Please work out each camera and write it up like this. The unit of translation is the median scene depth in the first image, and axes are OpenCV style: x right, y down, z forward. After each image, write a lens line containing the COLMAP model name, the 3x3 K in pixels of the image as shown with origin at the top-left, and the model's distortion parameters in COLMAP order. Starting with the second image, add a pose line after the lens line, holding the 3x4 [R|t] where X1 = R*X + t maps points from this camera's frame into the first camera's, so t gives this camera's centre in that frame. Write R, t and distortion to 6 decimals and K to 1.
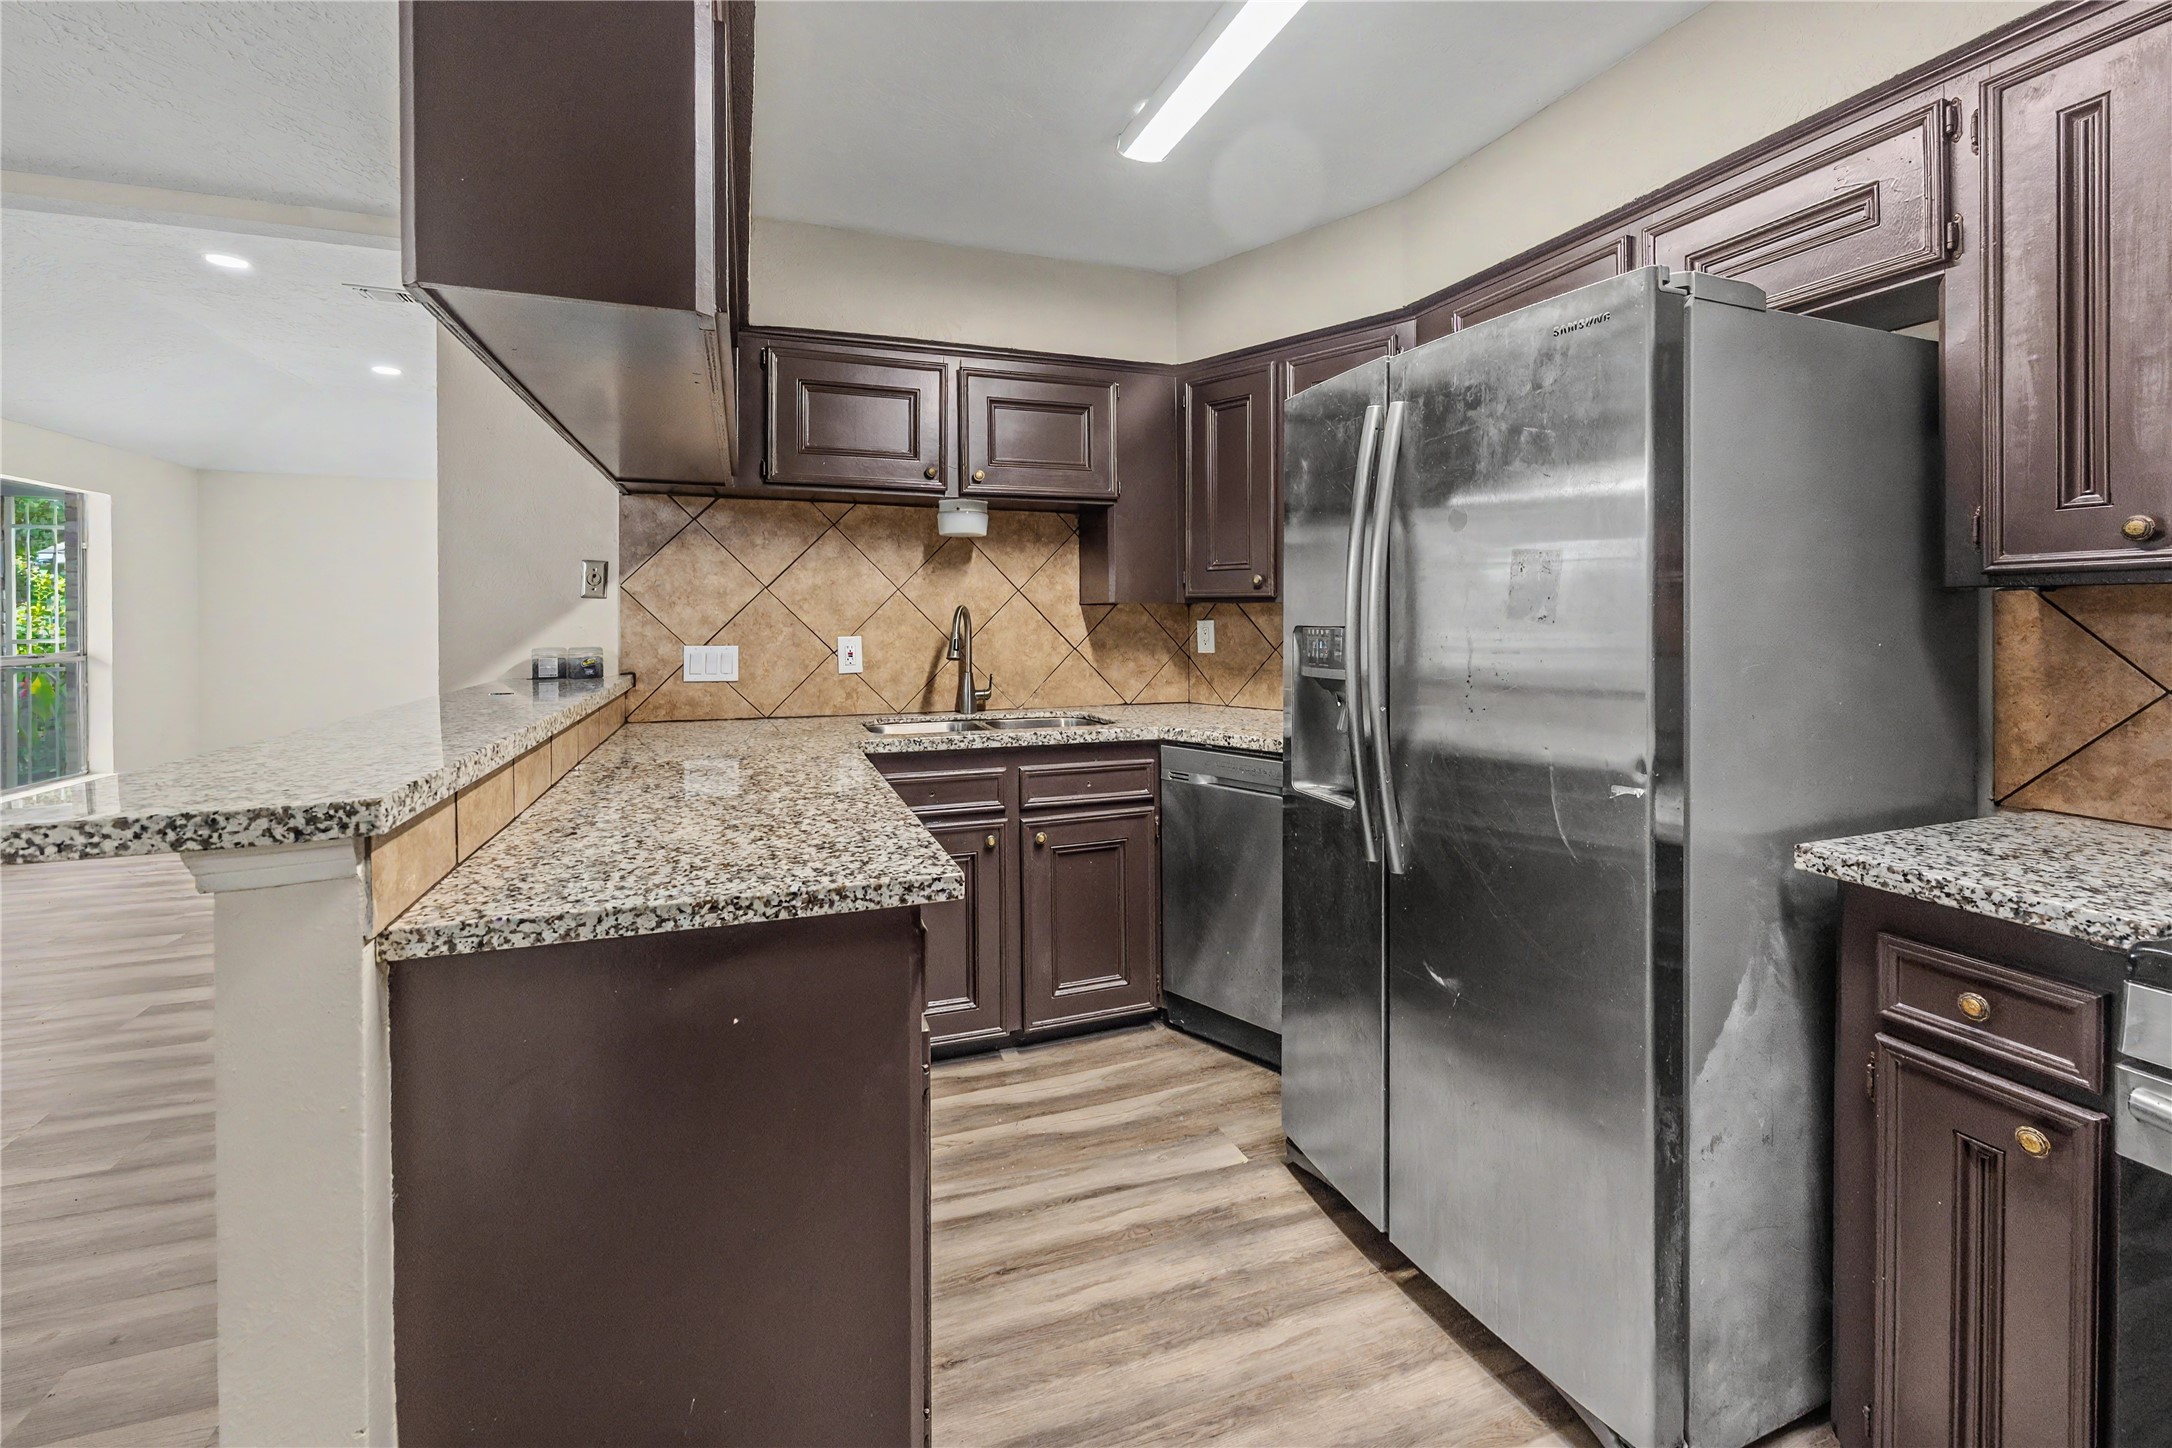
lens RADIAL K [[945.1, 0, 1105.1], [0, 945.1, 623.6], [0, 0, 1]] dist [-0.002146, -0.000047]
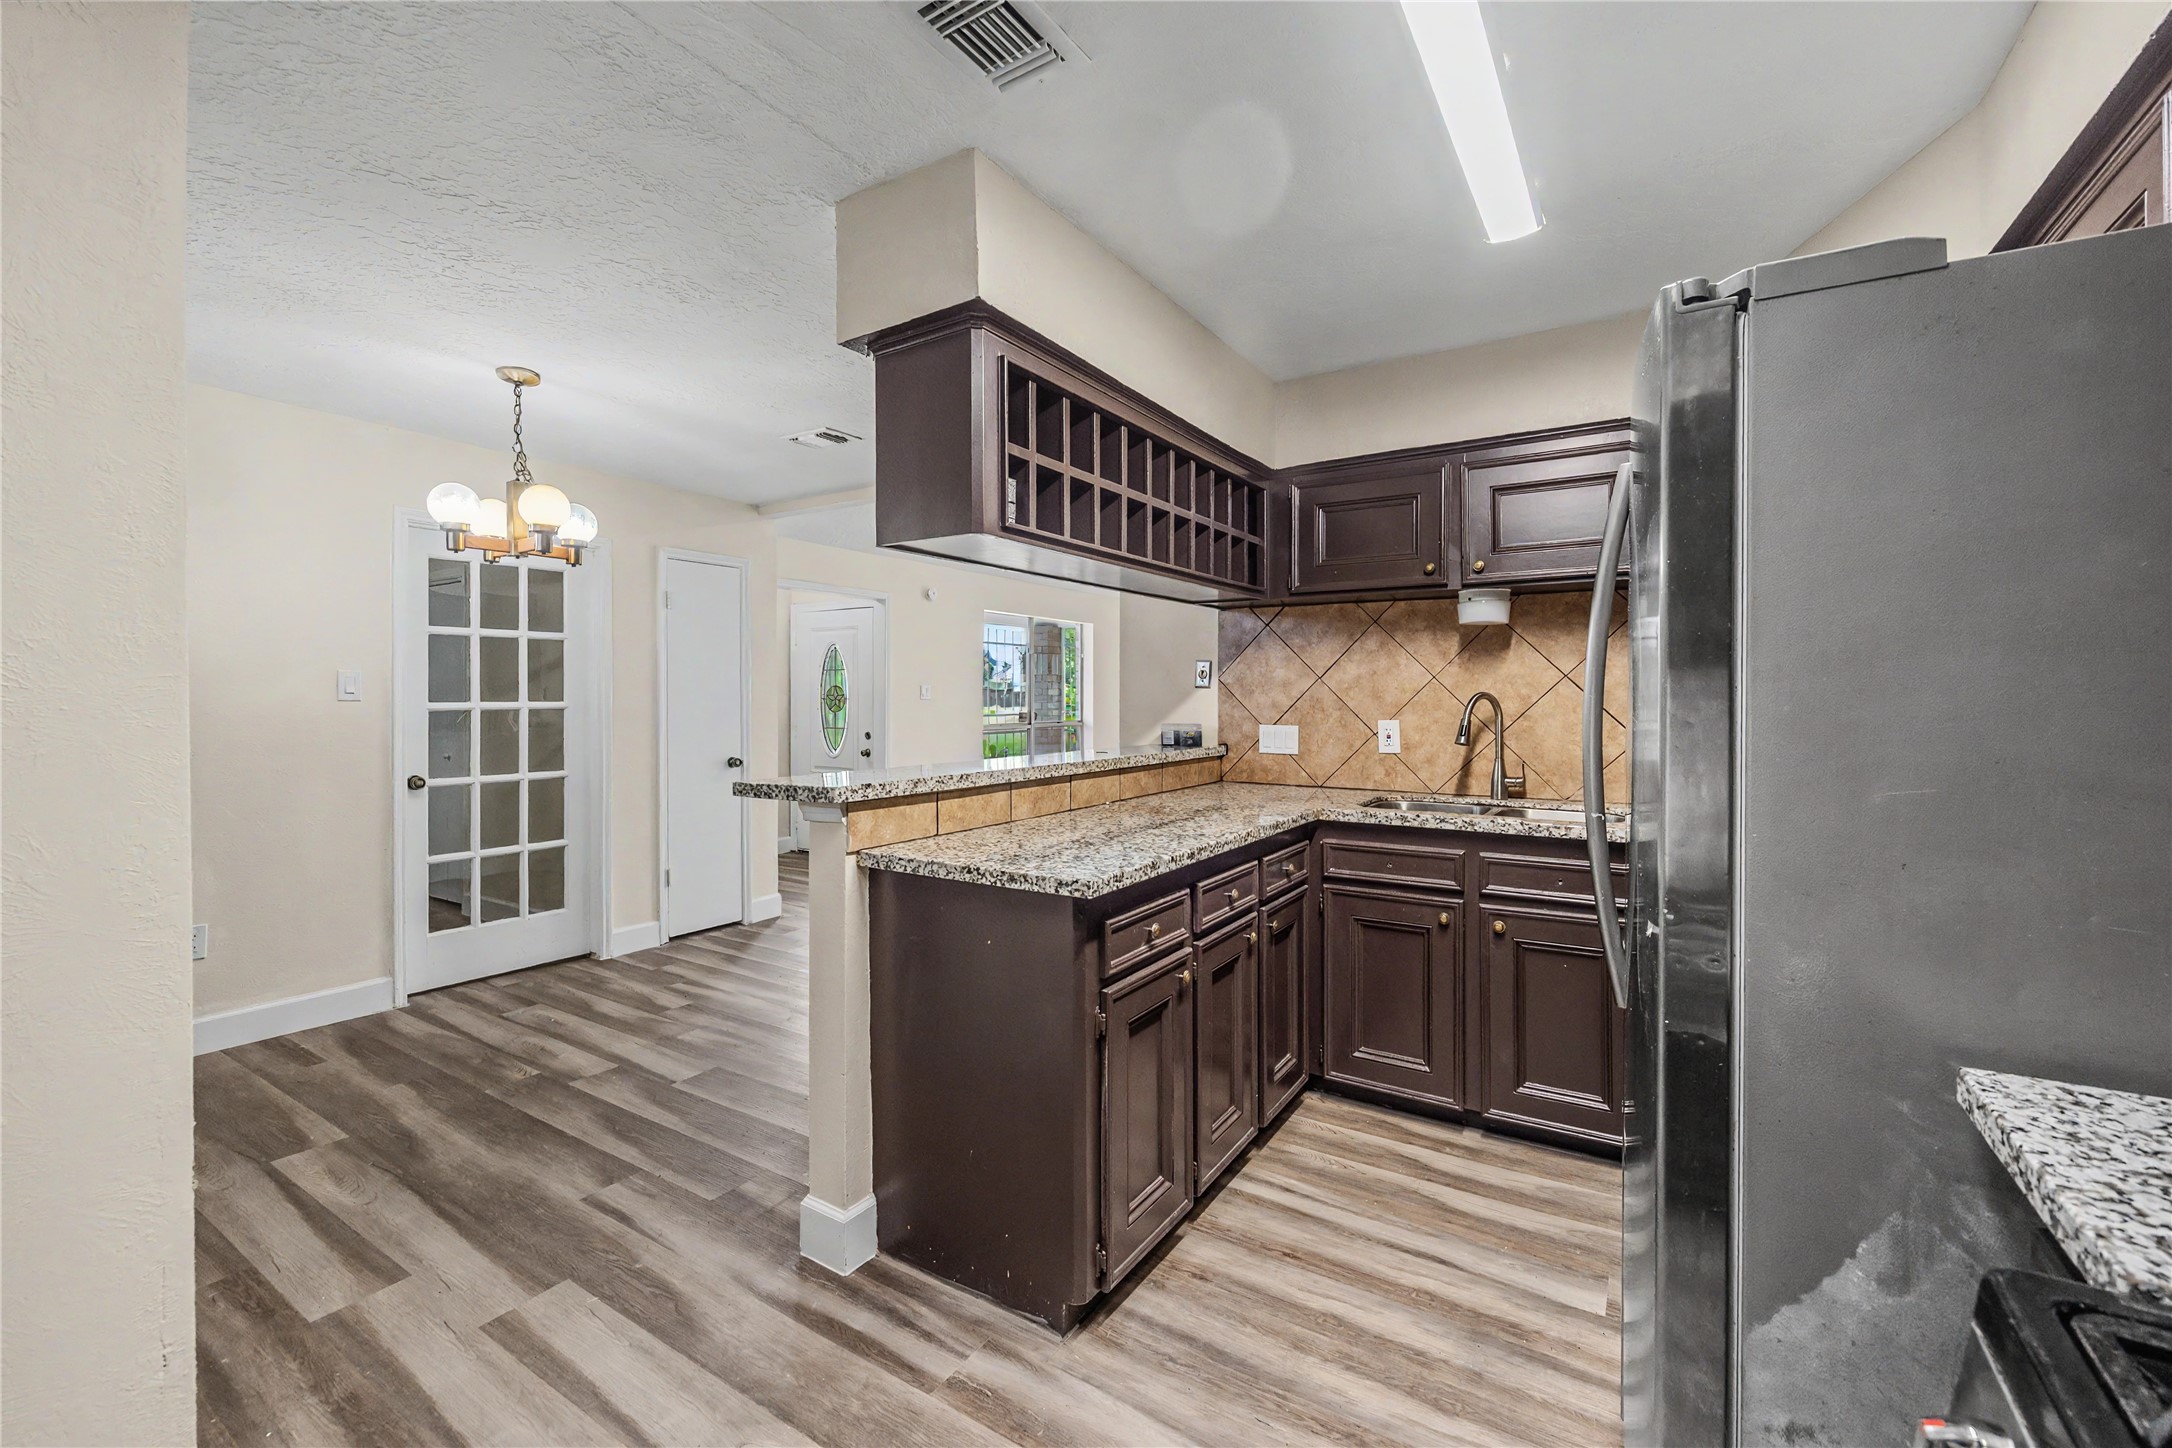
lens RADIAL K [[945.1, 0, 1080.7], [0, 945.1, 704.4], [0, 0, 1]] dist [-0.002146, -0.000047]
pose [[0.580061, 0.008844, -0.814525, 0.489891], [-0.008390, 0.999953, 0.004882, -0.008694], [0.814530, 0.004001, 0.580108, 0.063031]]
